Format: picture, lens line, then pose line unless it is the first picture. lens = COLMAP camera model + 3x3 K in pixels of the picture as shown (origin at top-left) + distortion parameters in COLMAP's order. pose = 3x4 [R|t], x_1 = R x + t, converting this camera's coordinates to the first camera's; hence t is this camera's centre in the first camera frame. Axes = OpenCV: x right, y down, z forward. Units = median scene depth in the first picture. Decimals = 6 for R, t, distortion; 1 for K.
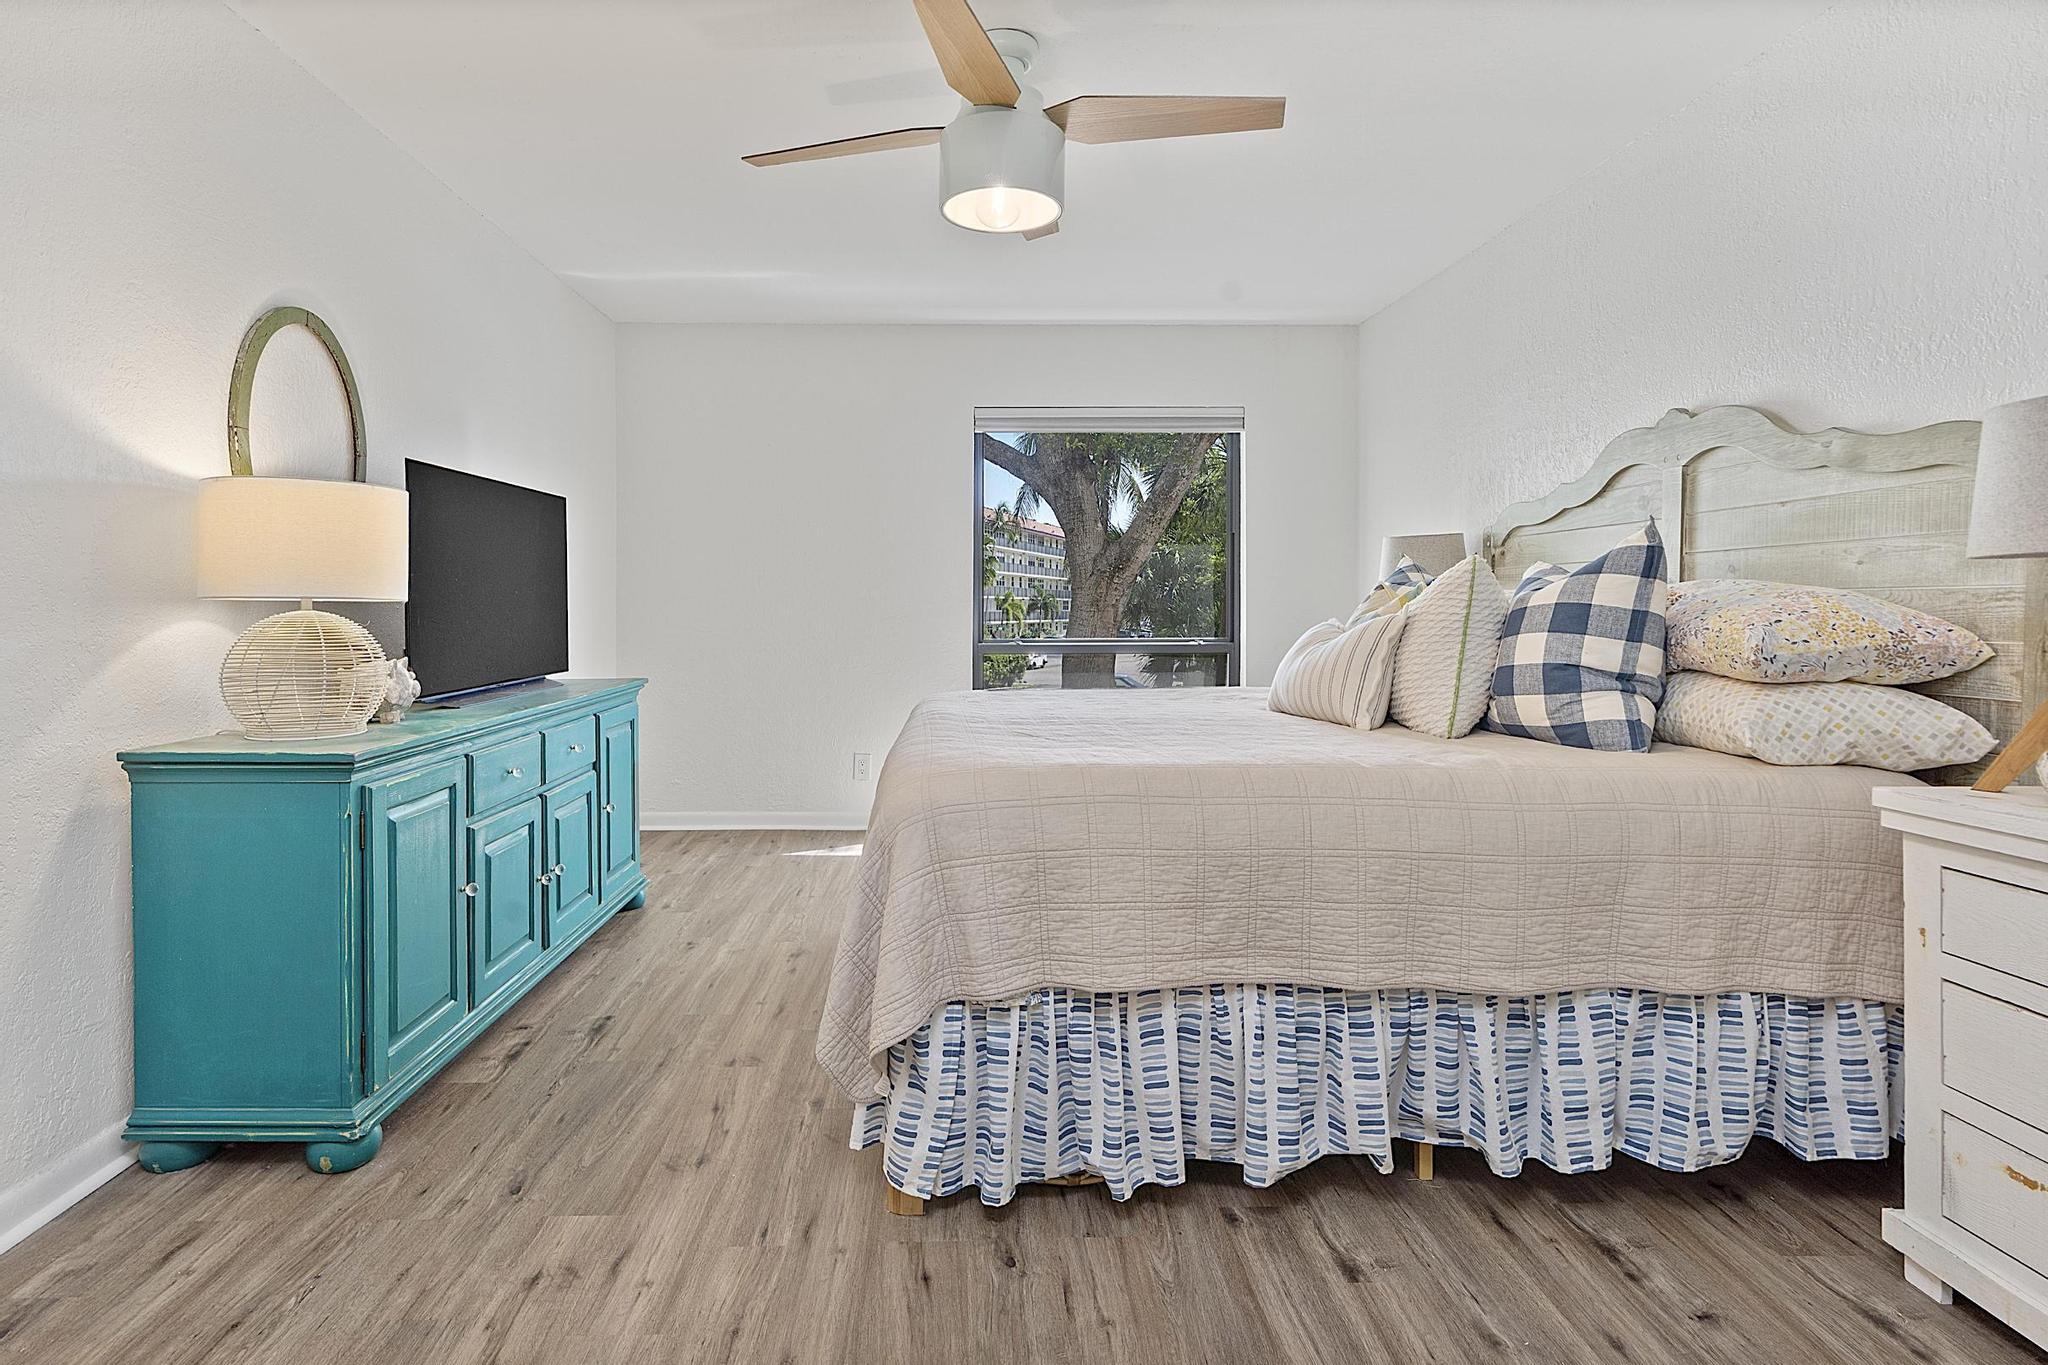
lens RADIAL K [[1081.1, 0, 1021.0], [0, 1081.1, 682.5], [0, 0, 1]] dist [-0.005166, 0.003094]
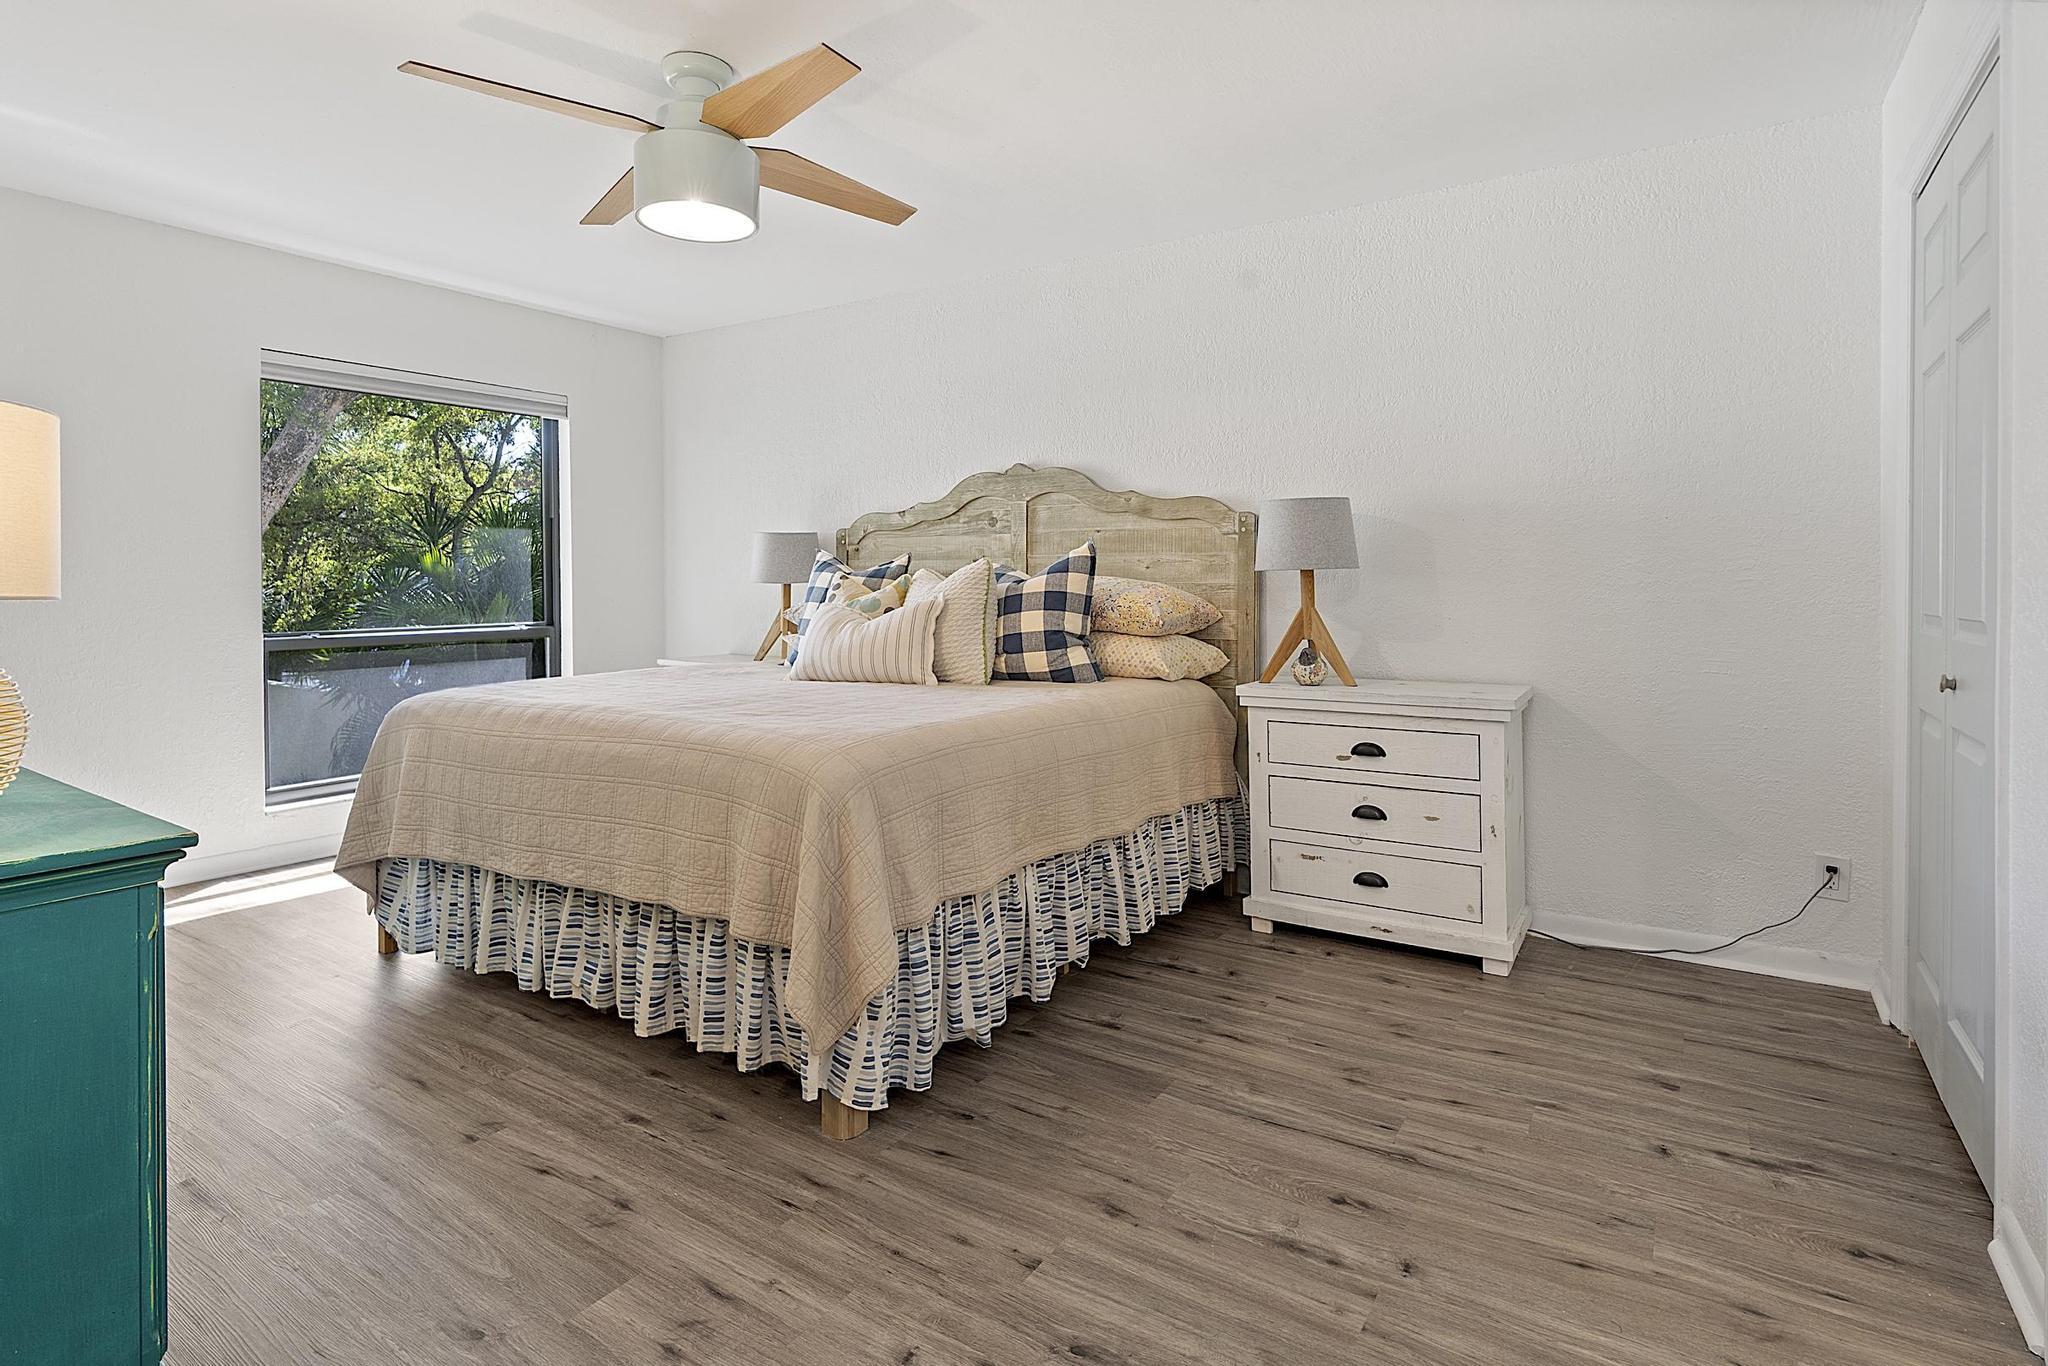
lens RADIAL K [[1002.7, 0, 1027.2], [0, 1002.7, 669.3], [0, 0, 1]] dist [-0.015648, 0.000311]
pose [[0.574801, -0.069642, 0.815324, -0.720166], [0.056919, 0.997361, 0.045064, -0.029366], [-0.816311, 0.020504, 0.577249, 0.206010]]
